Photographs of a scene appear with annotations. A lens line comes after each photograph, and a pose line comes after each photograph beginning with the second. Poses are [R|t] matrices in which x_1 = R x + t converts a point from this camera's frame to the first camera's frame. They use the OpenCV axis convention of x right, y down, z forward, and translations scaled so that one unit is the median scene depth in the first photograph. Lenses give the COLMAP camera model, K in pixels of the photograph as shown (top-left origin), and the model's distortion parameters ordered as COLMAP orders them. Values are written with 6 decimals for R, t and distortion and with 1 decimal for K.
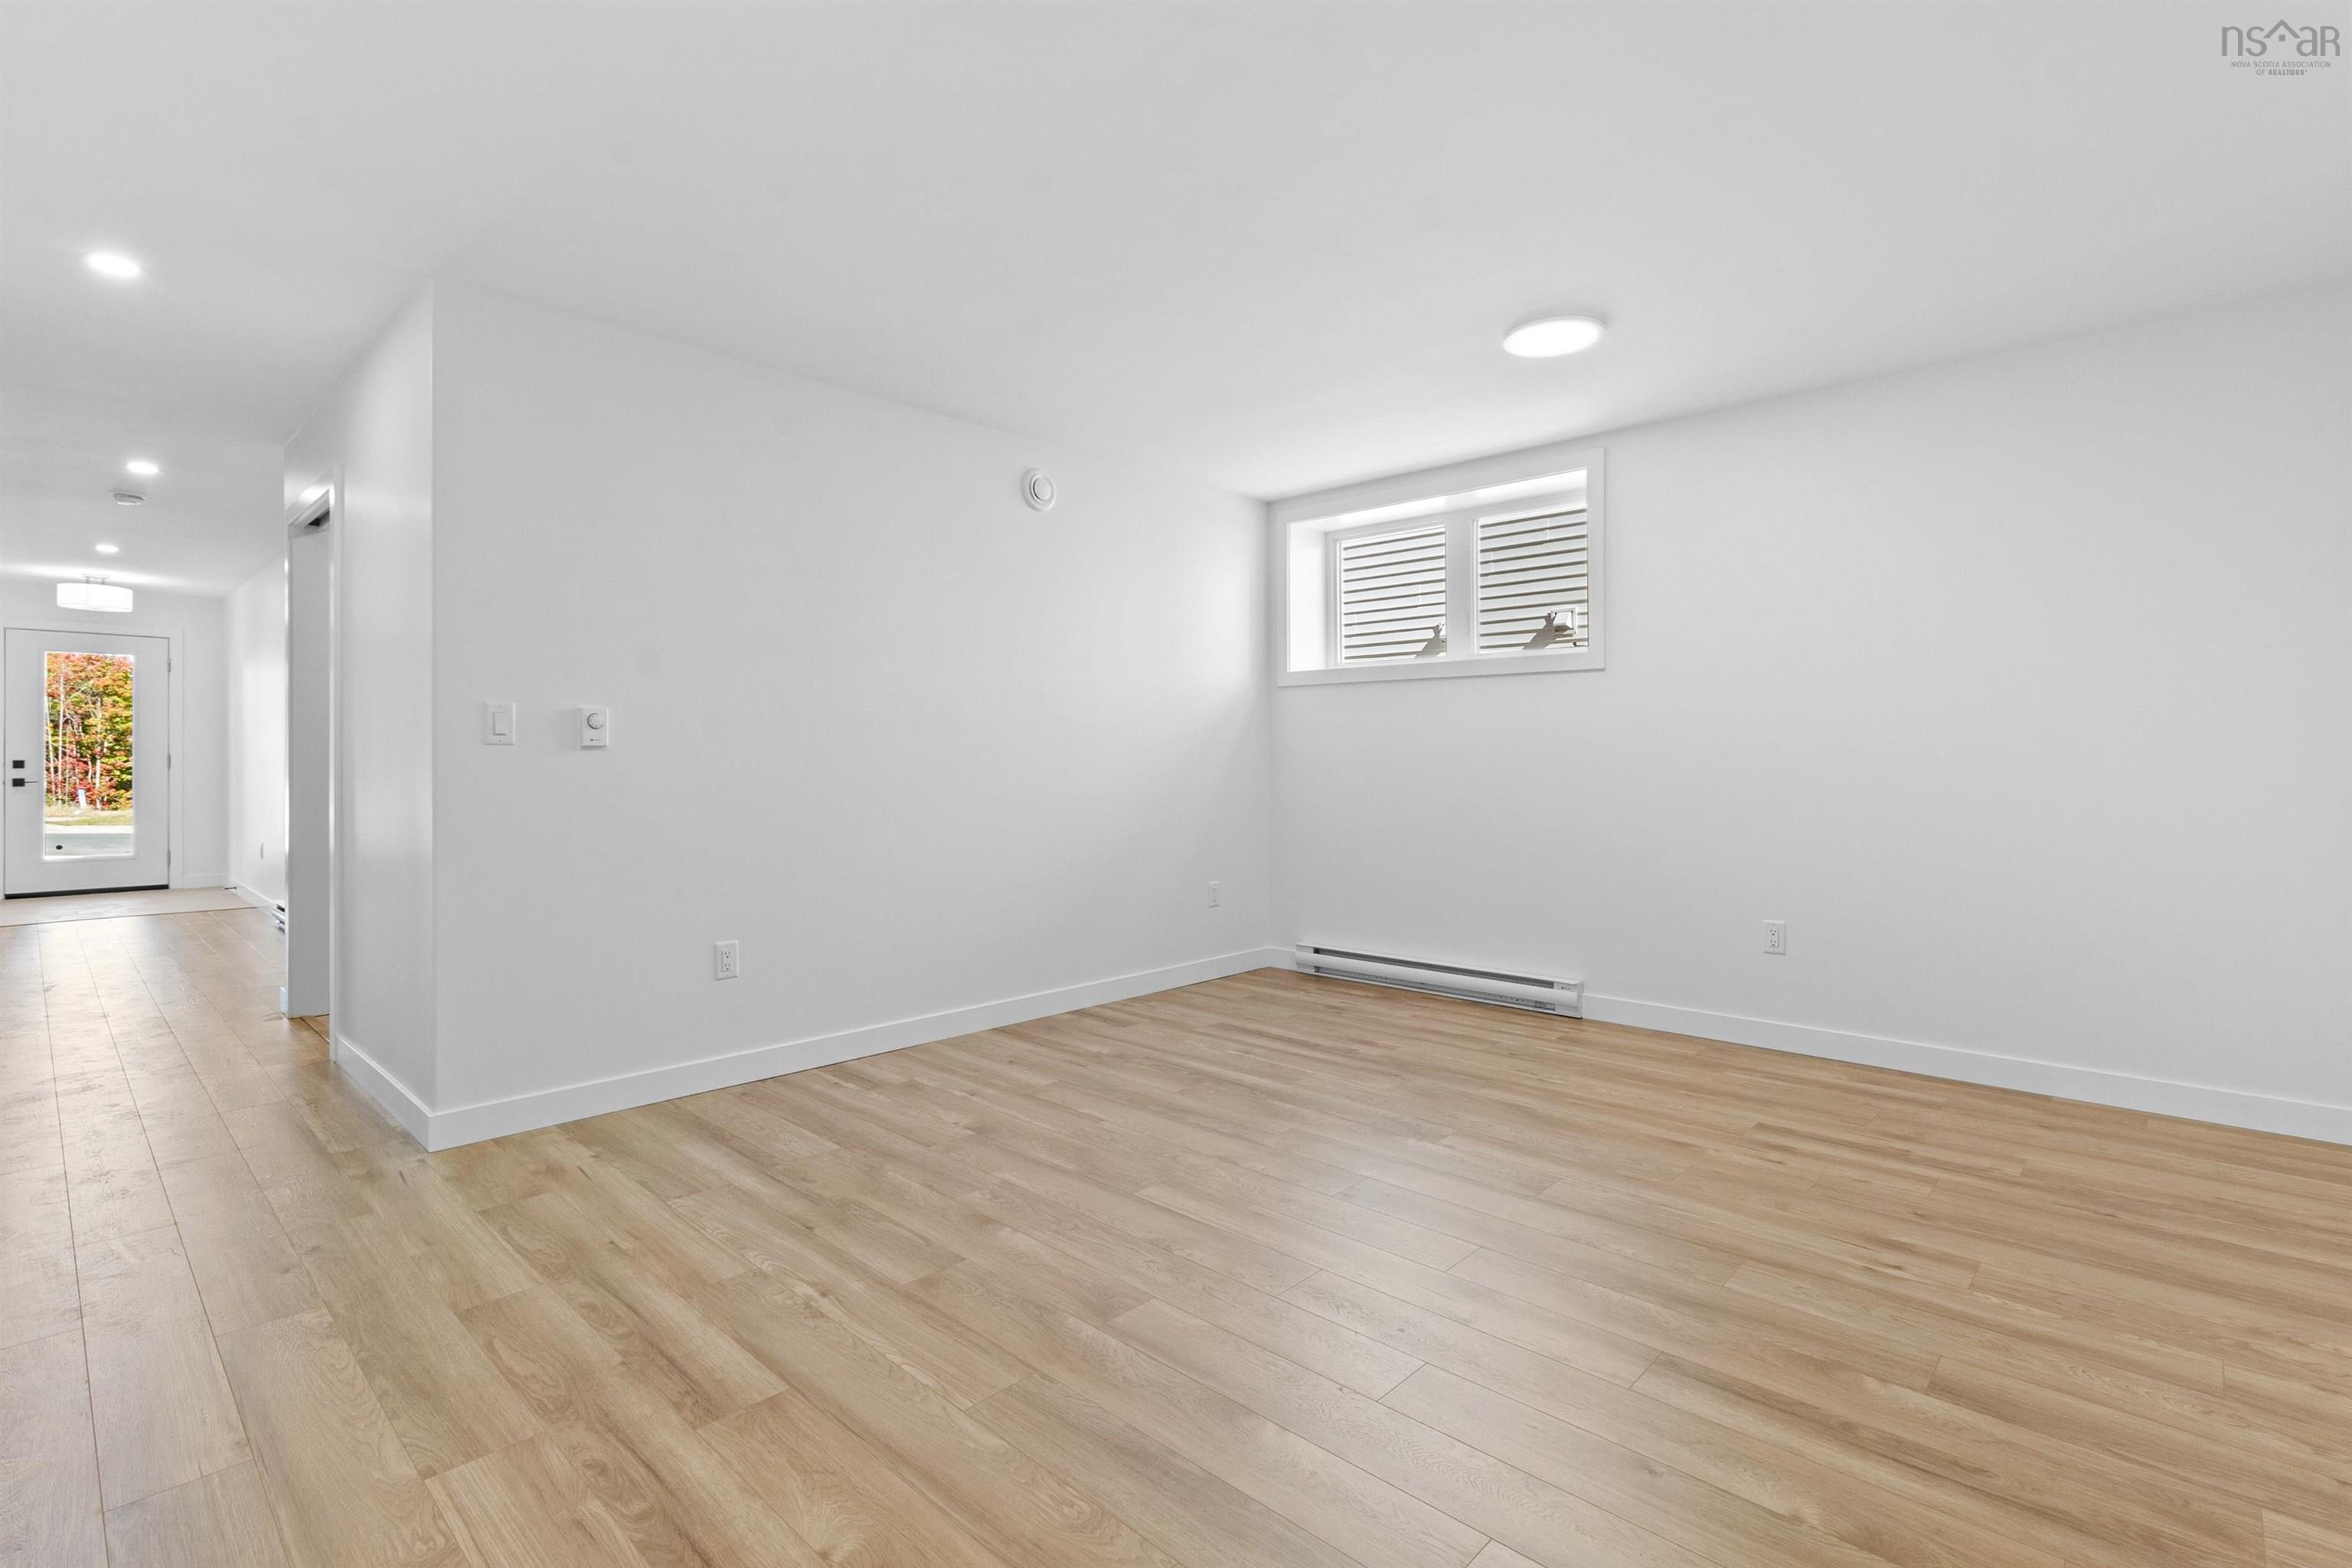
lens RADIAL K [[1086.8, 0, 1167.8], [0, 1086.8, 762.2], [0, 0, 1]] dist [0.005024, 0.000122]
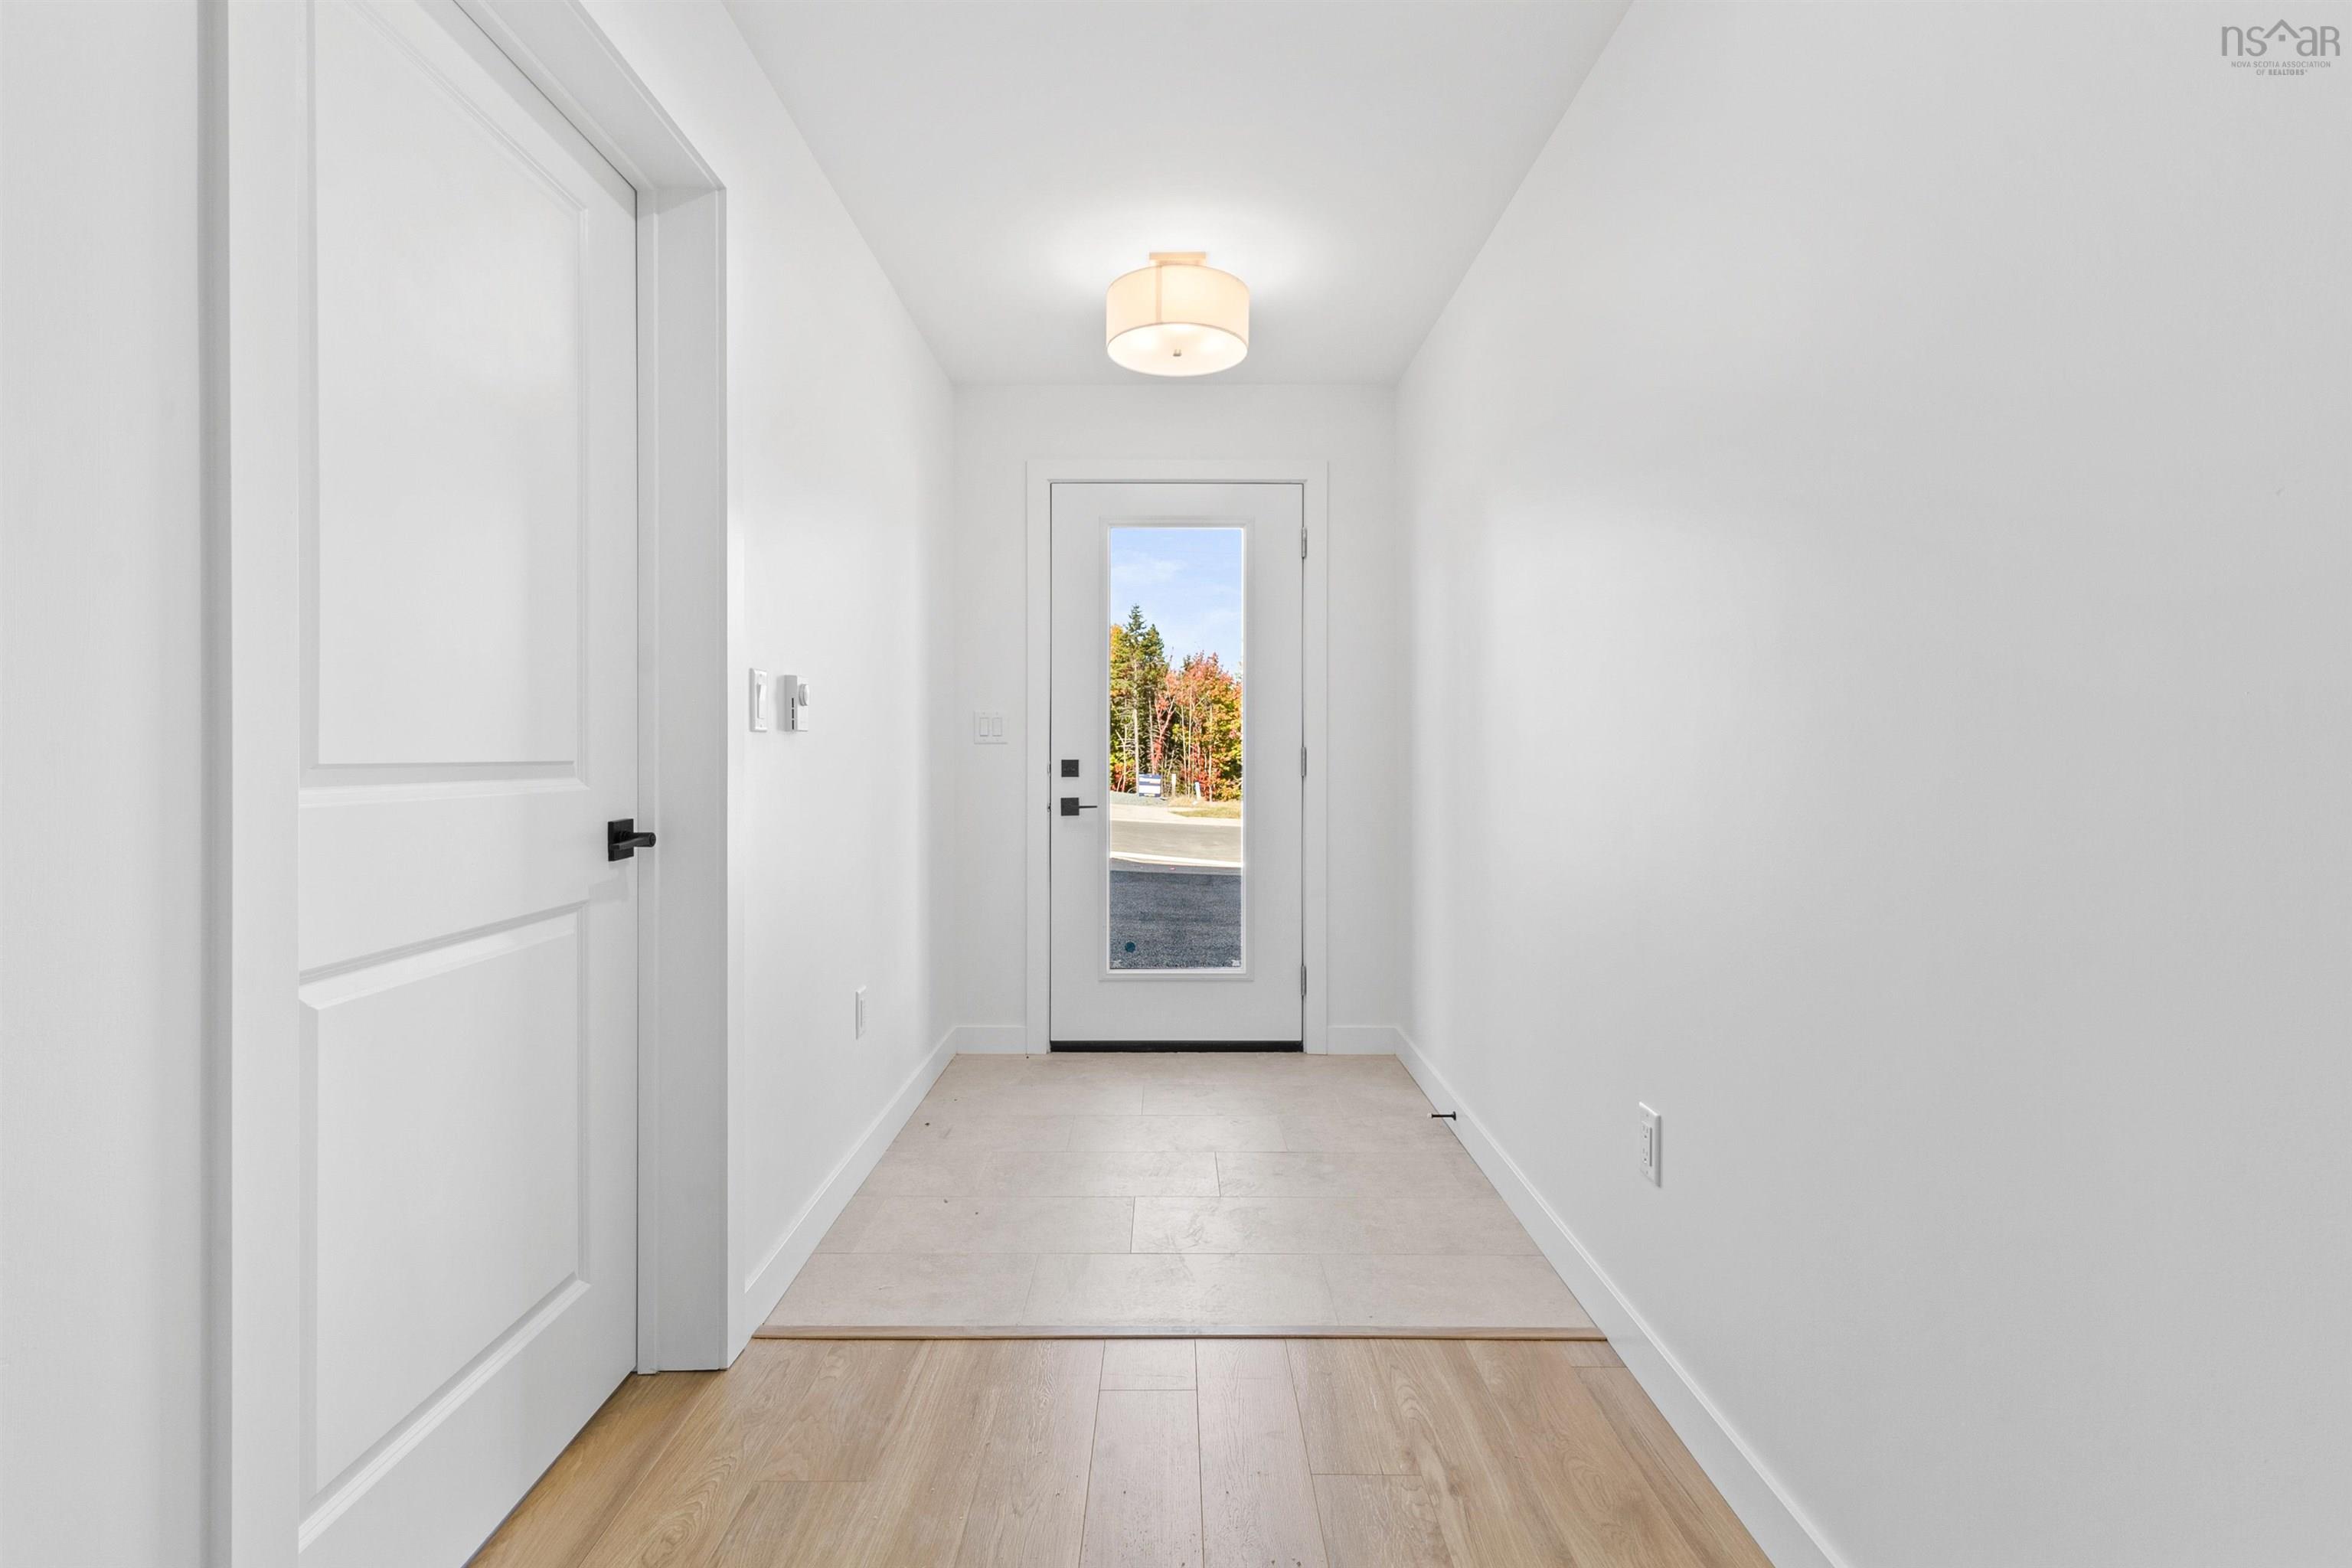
lens RADIAL K [[1086.8, 0, 1175.6], [0, 1086.8, 773.1], [0, 0, 1]] dist [0.005024, 0.000122]
pose [[0.690434, 0.011246, -0.723308, -0.631263], [-0.000168, 0.999882, 0.015386, -0.003128], [0.723395, -0.010502, 0.690354, 0.657898]]
